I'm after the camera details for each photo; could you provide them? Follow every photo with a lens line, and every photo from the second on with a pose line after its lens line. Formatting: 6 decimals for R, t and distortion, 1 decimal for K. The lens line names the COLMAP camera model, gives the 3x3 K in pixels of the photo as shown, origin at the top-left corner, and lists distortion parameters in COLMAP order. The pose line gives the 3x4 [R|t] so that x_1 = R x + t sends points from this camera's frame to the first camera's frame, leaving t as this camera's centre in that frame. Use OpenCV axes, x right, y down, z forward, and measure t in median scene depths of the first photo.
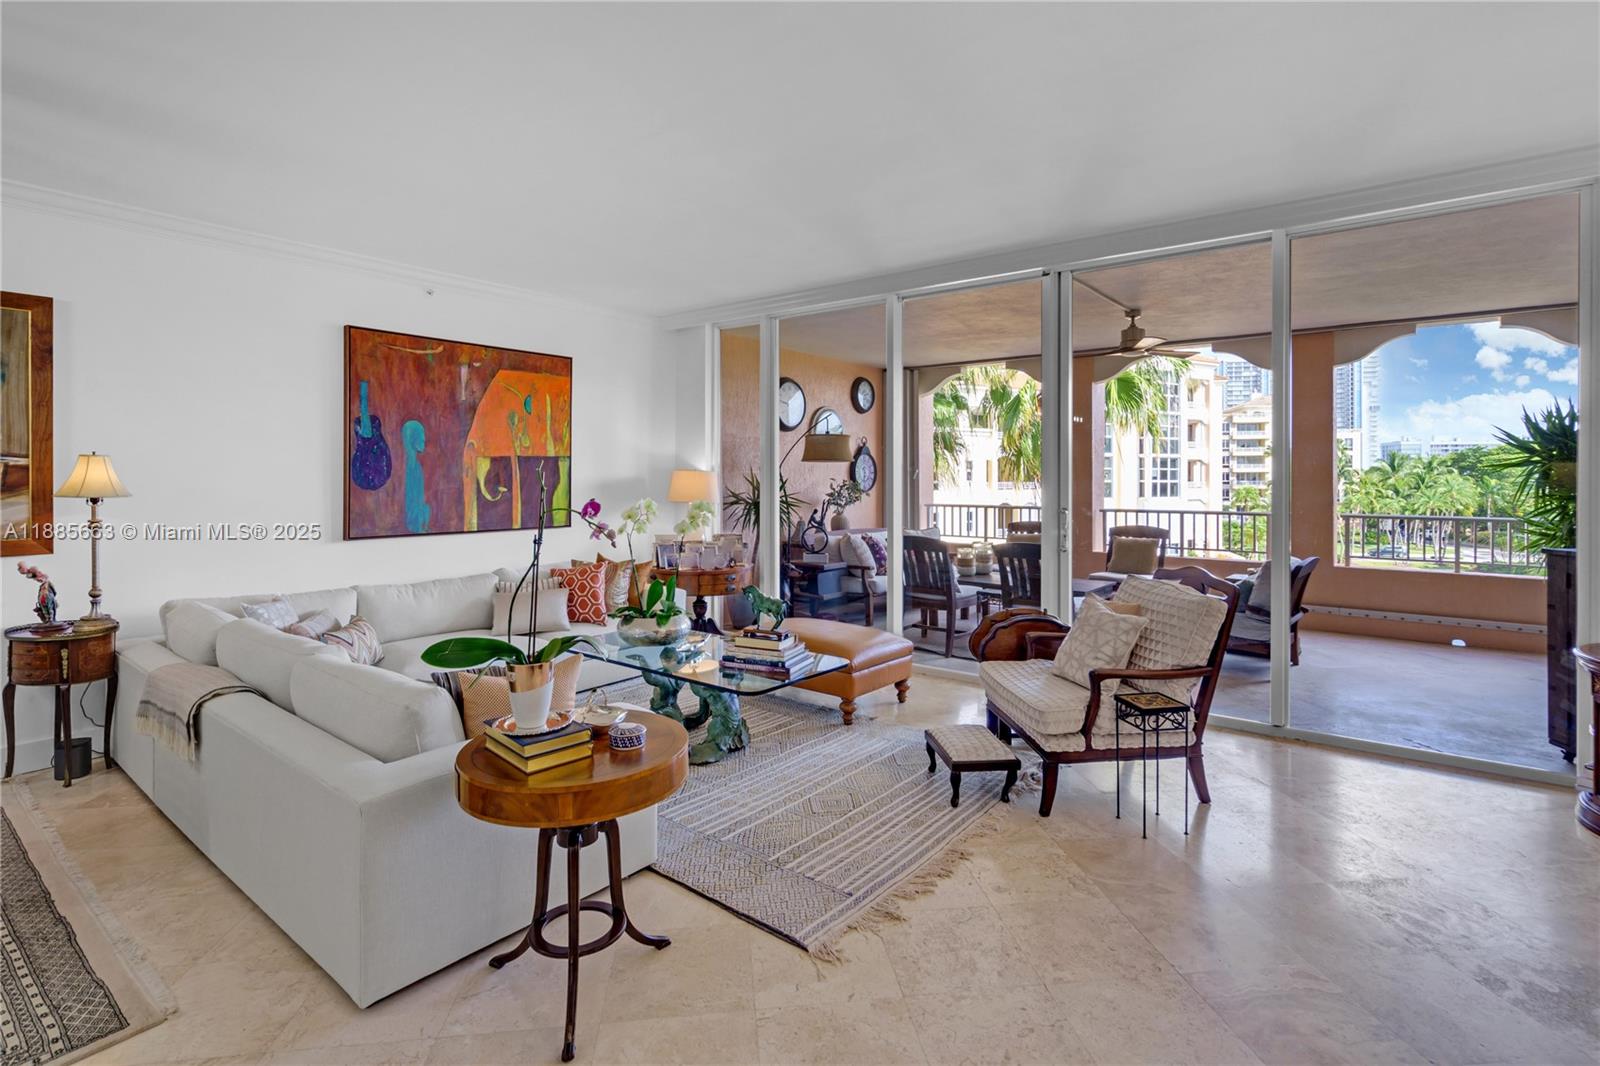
lens RADIAL K [[771.5, 0, 809.9], [0, 771.5, 475.3], [0, 0, 1]] dist [0.003066, 0.000912]
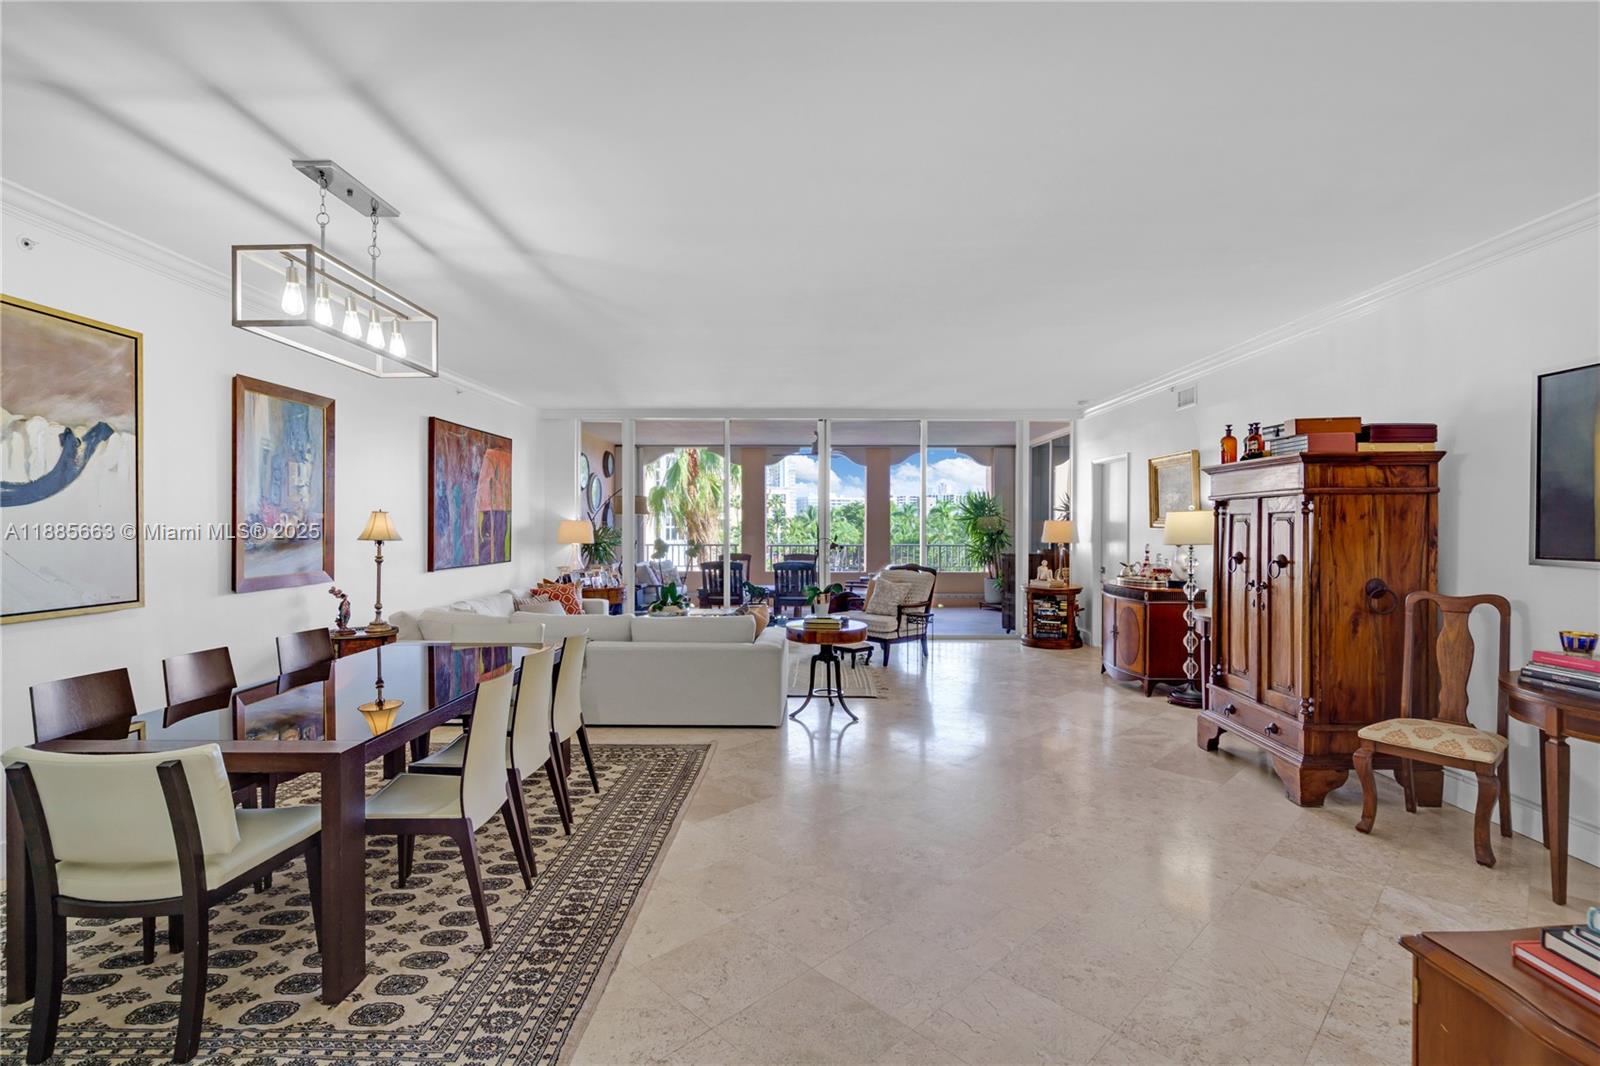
lens RADIAL K [[760.1, 0, 797.5], [0, 760.1, 526.6], [0, 0, 1]] dist [-0.001418, 0.000075]
pose [[0.794150, -0.003009, 0.607714, -0.810370], [-0.001022, 0.999980, 0.006288, -0.005282], [-0.607720, -0.005615, 0.794131, -0.427782]]
